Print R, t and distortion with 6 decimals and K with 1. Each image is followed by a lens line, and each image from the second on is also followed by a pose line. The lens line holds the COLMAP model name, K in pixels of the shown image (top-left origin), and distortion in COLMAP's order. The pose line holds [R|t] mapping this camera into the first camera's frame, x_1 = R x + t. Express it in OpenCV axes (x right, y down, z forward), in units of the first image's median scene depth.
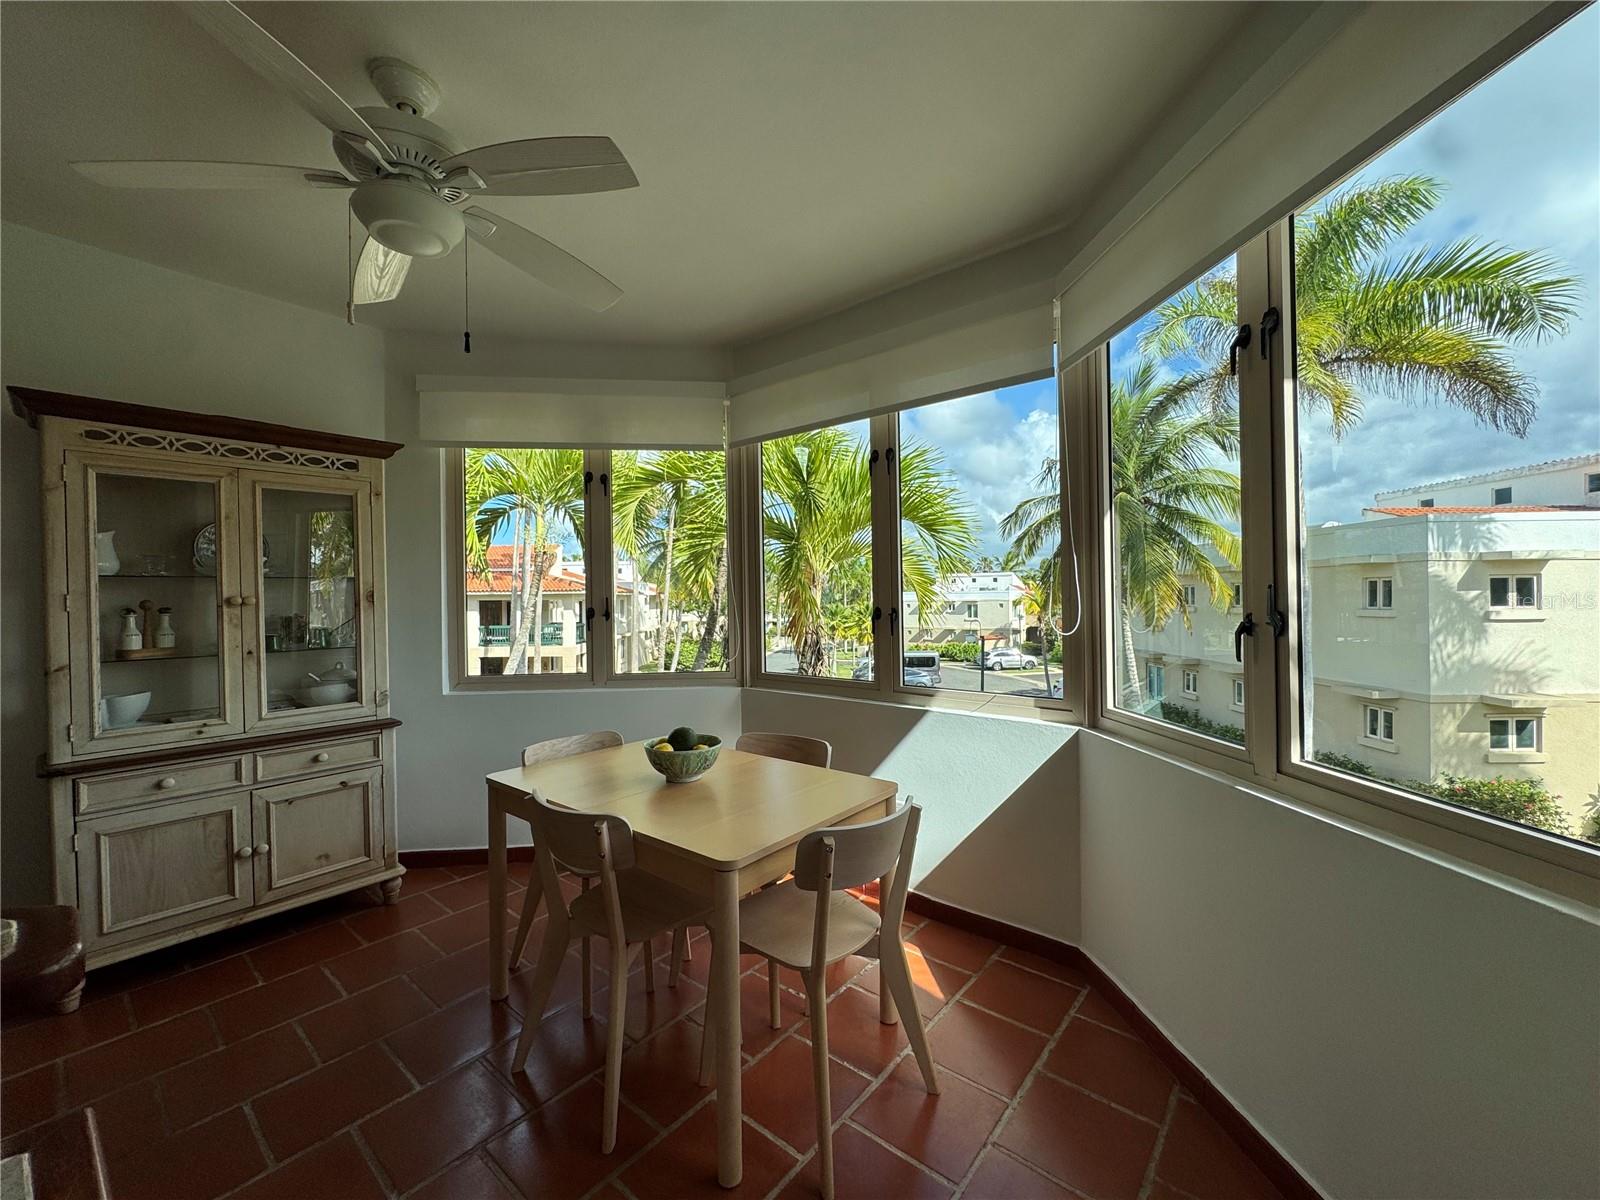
lens RADIAL K [[648.2, 0, 799.7], [0, 648.2, 596.2], [0, 0, 1]] dist [0.001710, 0.000285]
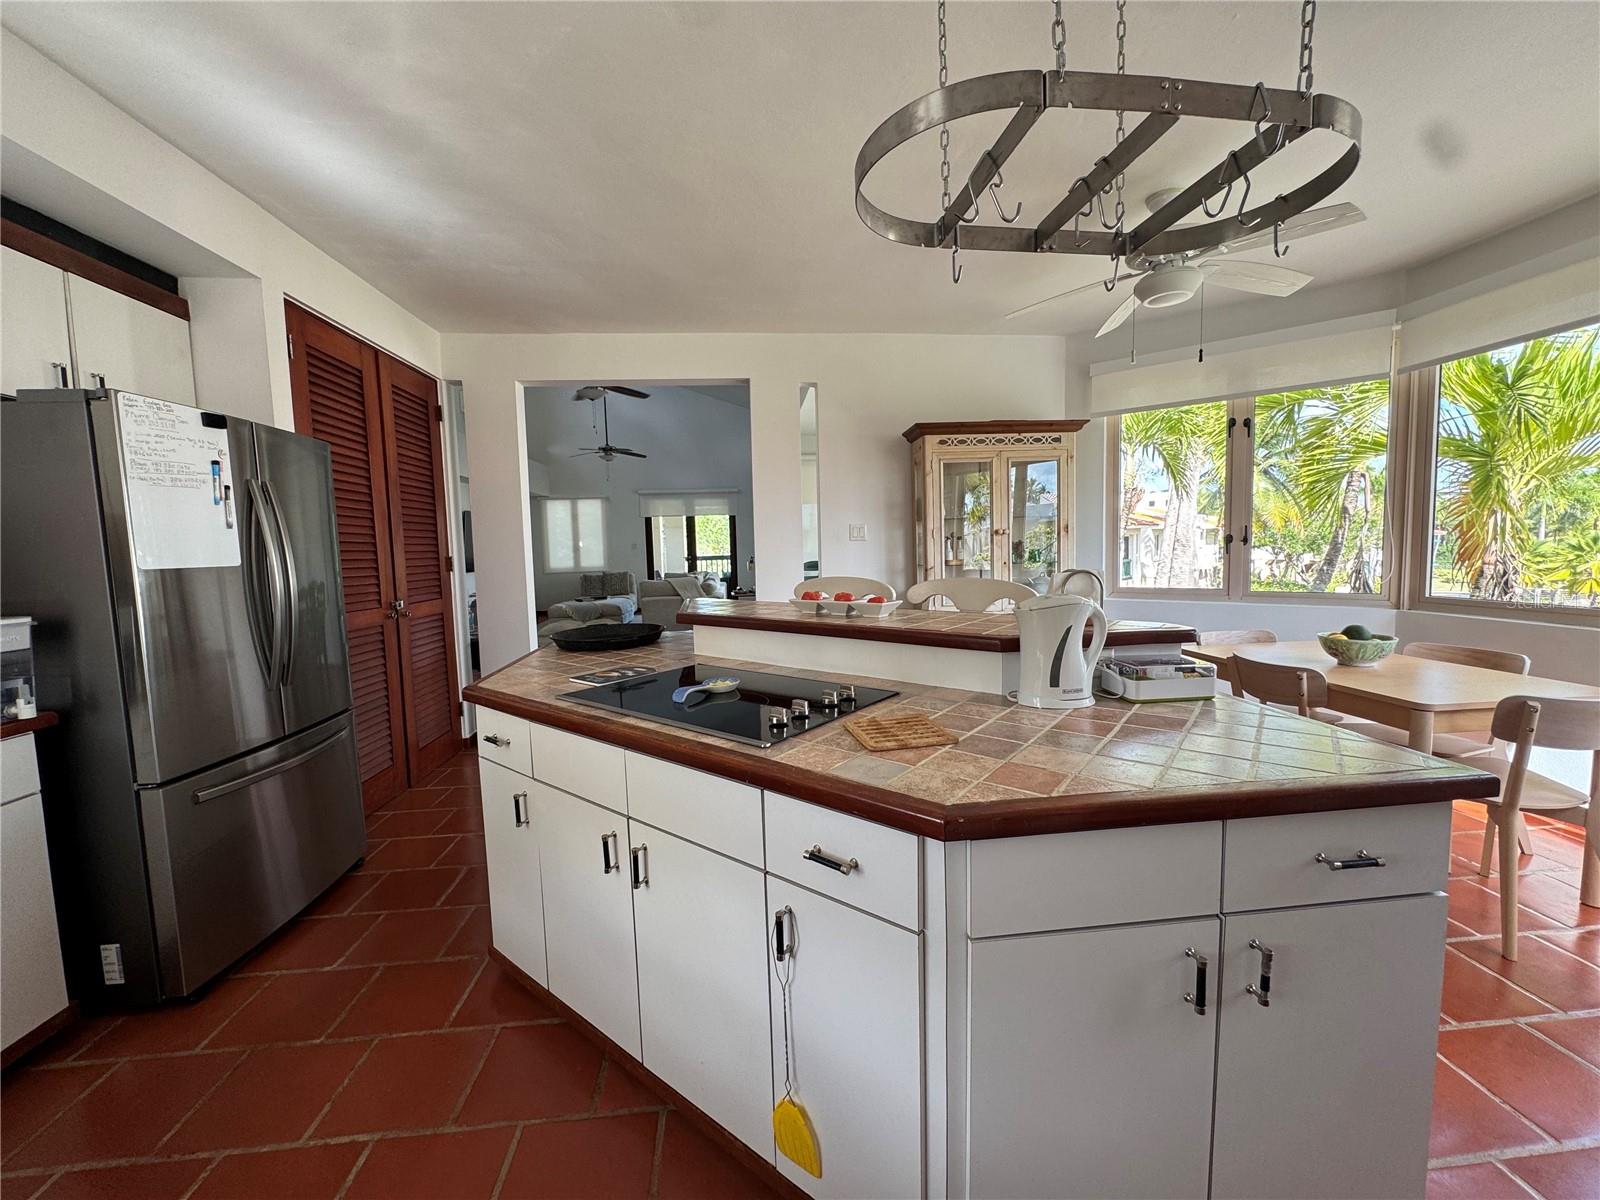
lens RADIAL K [[641.6, 0, 800.0], [0, 641.6, 600.0], [0, 0, 1]] dist [-0.002491, 0.000643]
pose [[0.706200, 0.054320, -0.705926, -0.042274], [0.019483, 0.995184, 0.096068, 0.009125], [0.707745, -0.081597, 0.701740, -0.394685]]
